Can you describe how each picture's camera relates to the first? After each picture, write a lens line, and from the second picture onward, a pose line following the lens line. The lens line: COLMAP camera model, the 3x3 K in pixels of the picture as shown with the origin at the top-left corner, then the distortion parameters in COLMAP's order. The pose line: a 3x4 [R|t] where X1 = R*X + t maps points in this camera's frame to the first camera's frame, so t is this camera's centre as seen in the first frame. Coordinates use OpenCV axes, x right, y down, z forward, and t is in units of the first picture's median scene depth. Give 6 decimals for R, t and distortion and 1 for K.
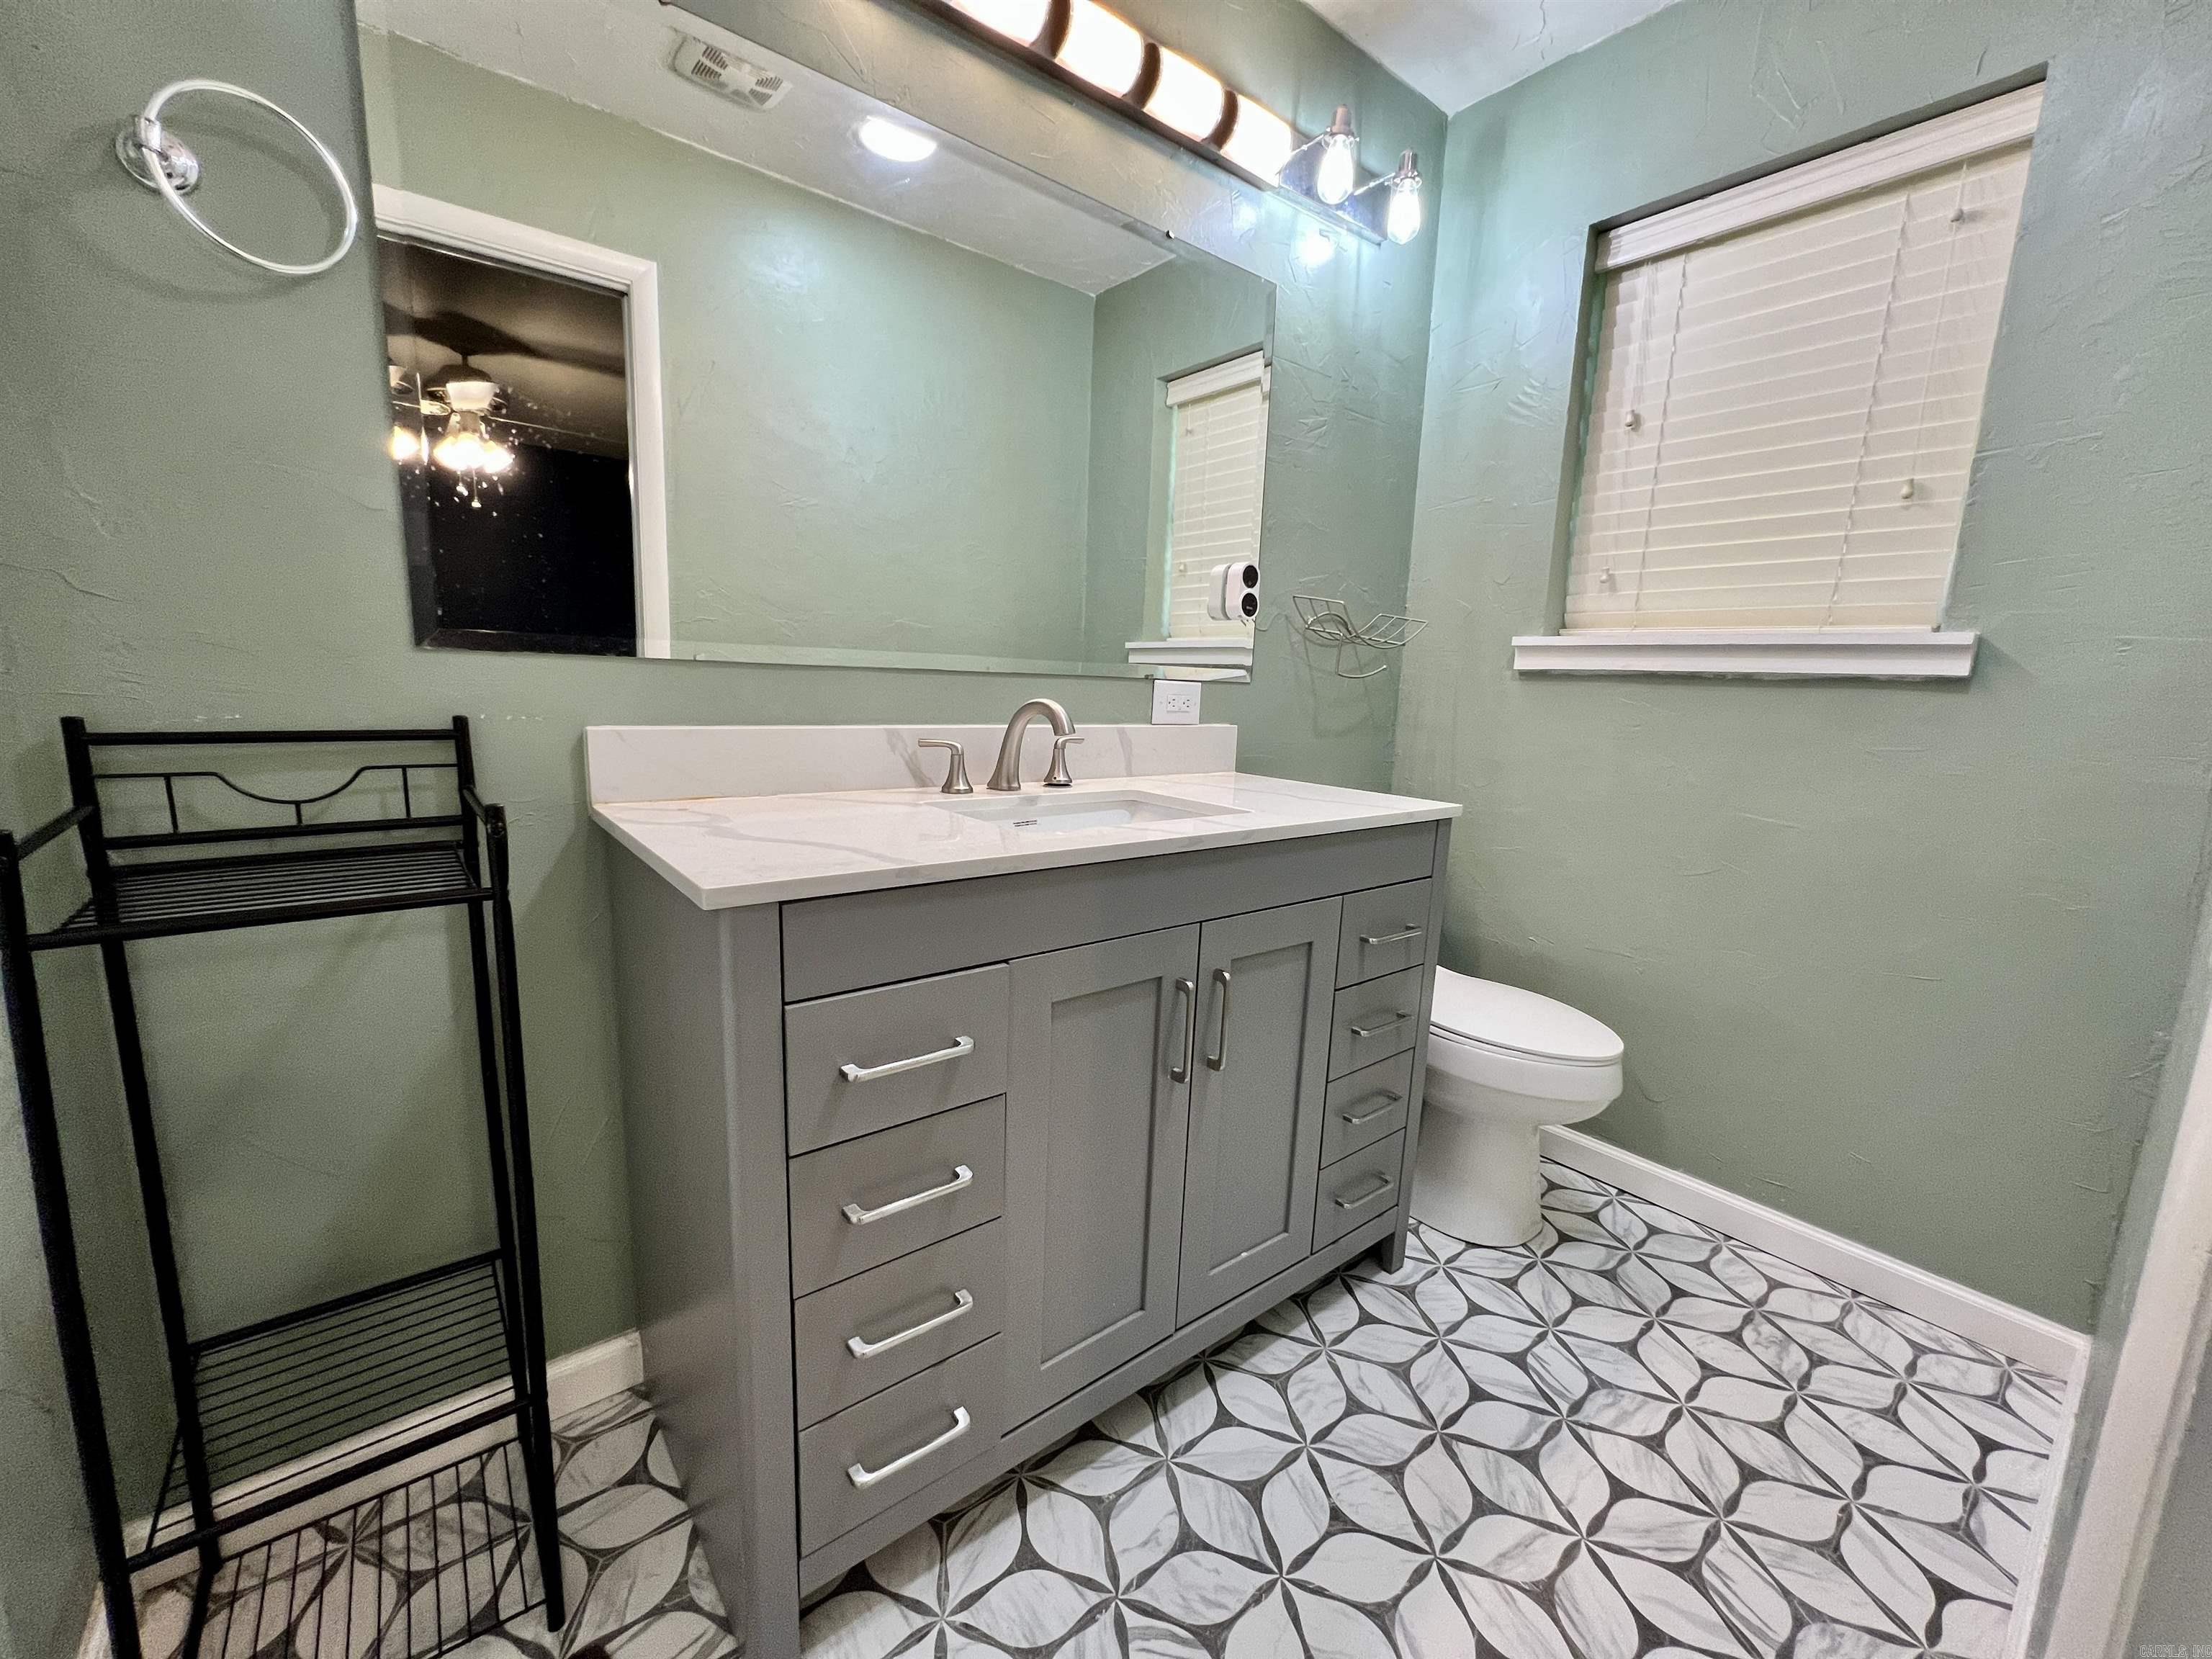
lens RADIAL K [[883.9, 0, 1104.7], [0, 883.9, 828.8], [0, 0, 1]] dist [-0.000346, 0.000793]
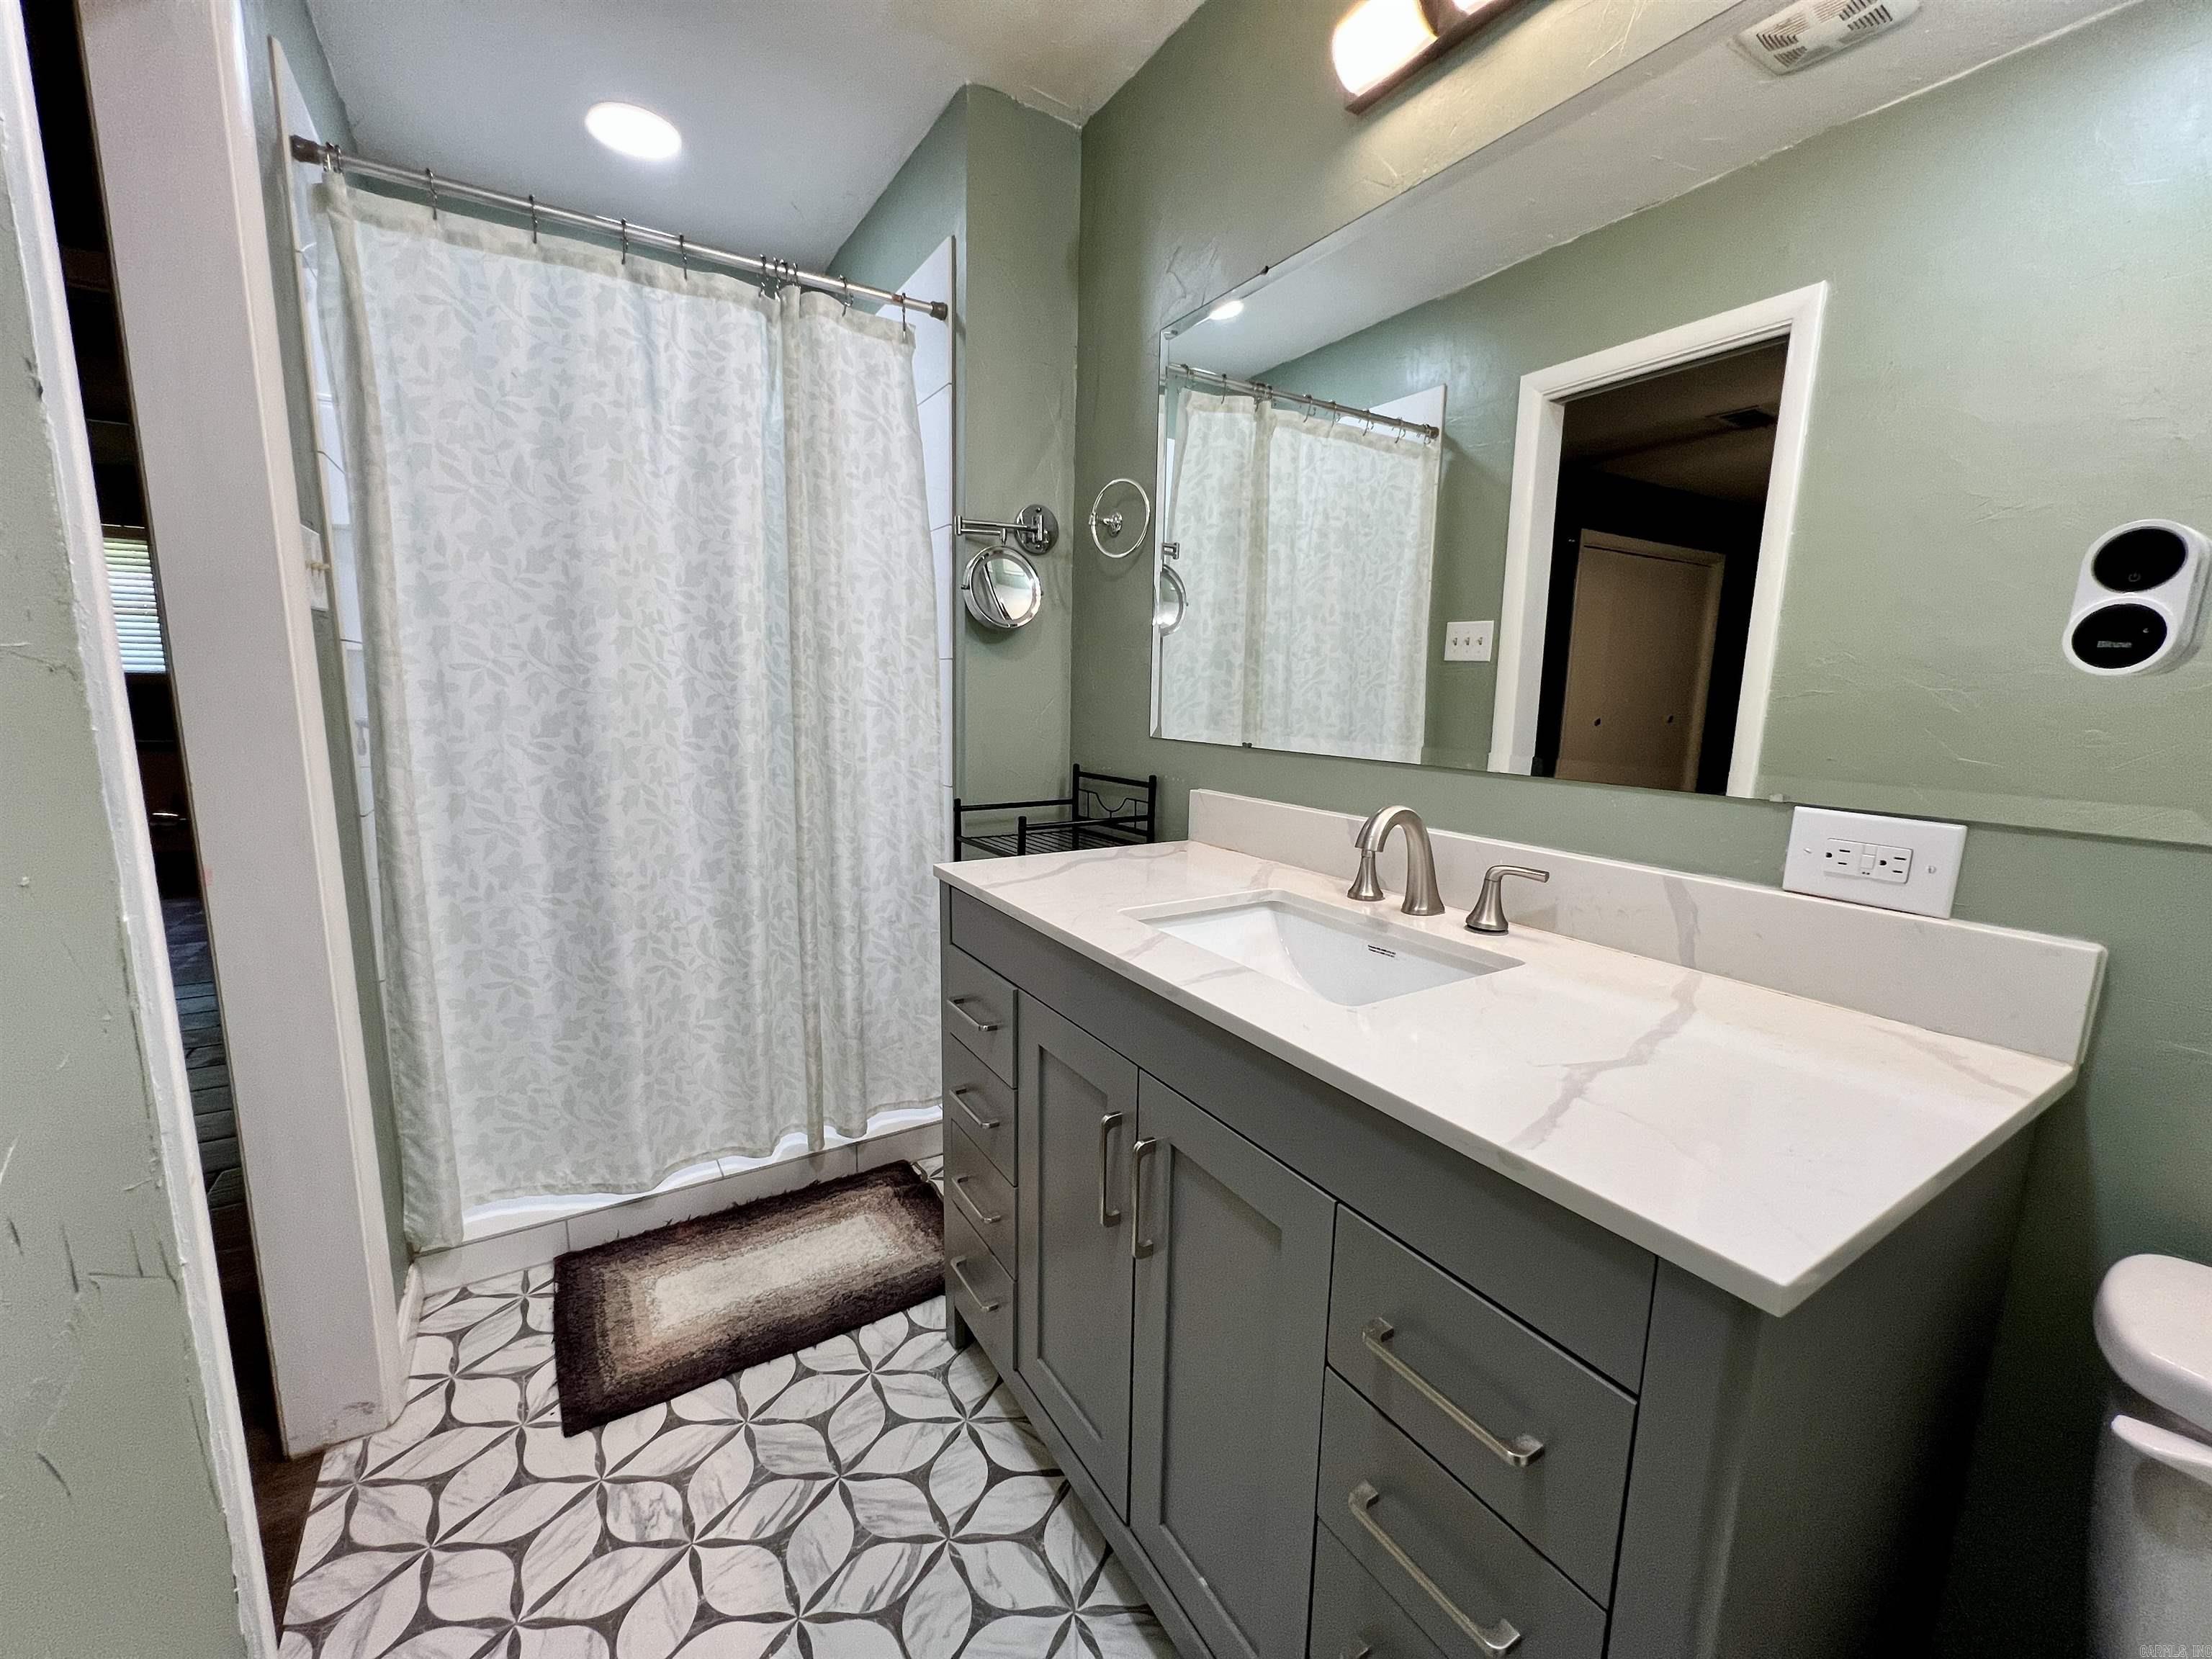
lens RADIAL K [[883.9, 0, 1103.6], [0, 883.9, 827.5], [0, 0, 1]] dist [-0.000346, 0.000793]
pose [[-0.116172, 0.118422, -0.986144, 0.967590], [-0.188348, 0.972225, 0.138939, -0.240144], [0.975207, 0.201879, -0.090641, 1.037670]]
